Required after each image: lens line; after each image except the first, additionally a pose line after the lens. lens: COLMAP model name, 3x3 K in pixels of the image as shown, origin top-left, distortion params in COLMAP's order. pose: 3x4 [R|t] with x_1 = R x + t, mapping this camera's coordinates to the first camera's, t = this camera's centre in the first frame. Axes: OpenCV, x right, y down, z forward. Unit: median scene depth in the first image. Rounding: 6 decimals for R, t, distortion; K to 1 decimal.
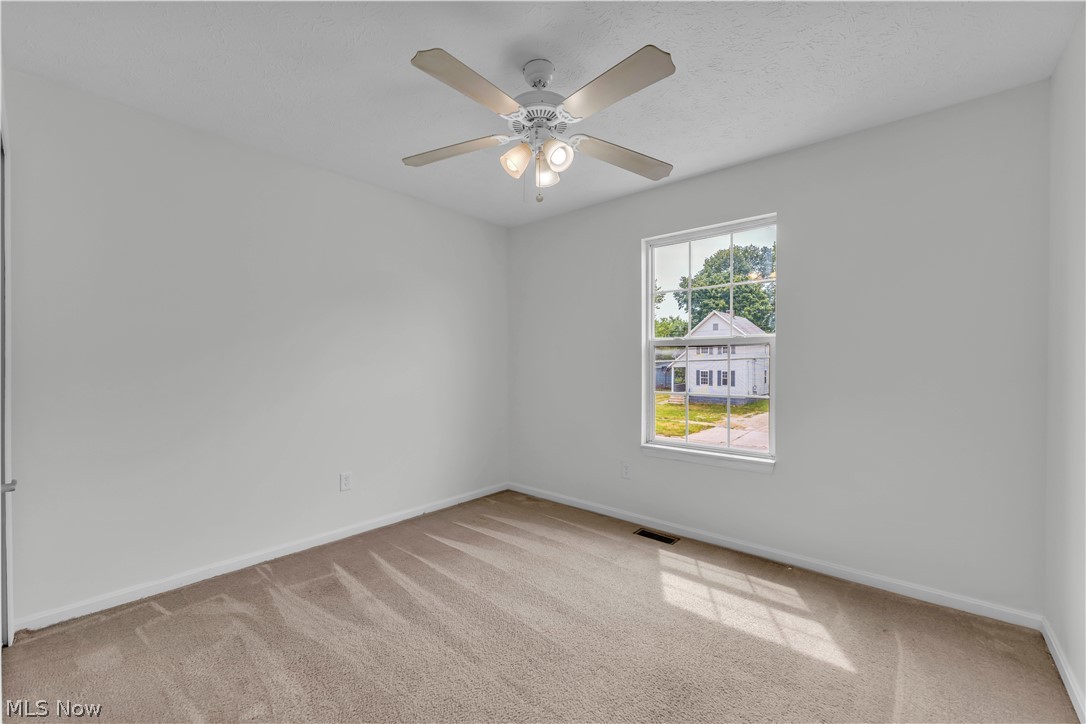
lens RADIAL K [[449.1, 0, 537.4], [0, 449.1, 365.0], [0, 0, 1]] dist [-0.000169, -0.000008]
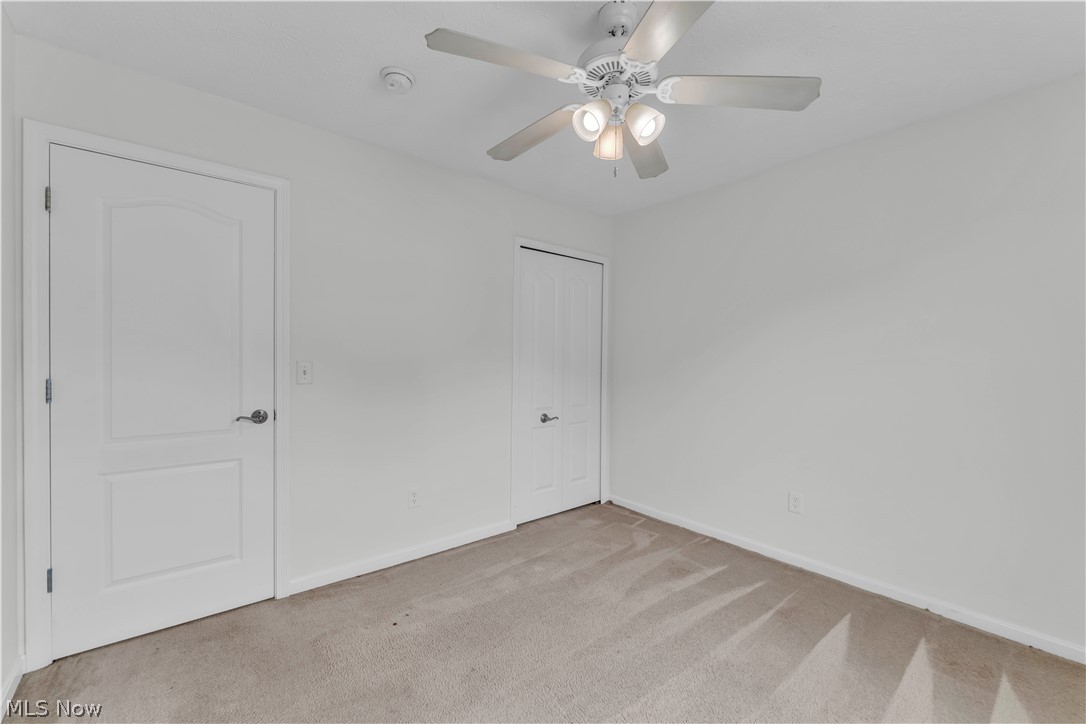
lens RADIAL K [[449.1, 0, 537.4], [0, 449.1, 365.0], [0, 0, 1]] dist [-0.000169, -0.000008]
pose [[-0.161376, 0.012062, -0.986819, 0.670574], [-0.025402, 0.999543, 0.016371, -0.016301], [0.986566, 0.027709, -0.160996, 0.810675]]
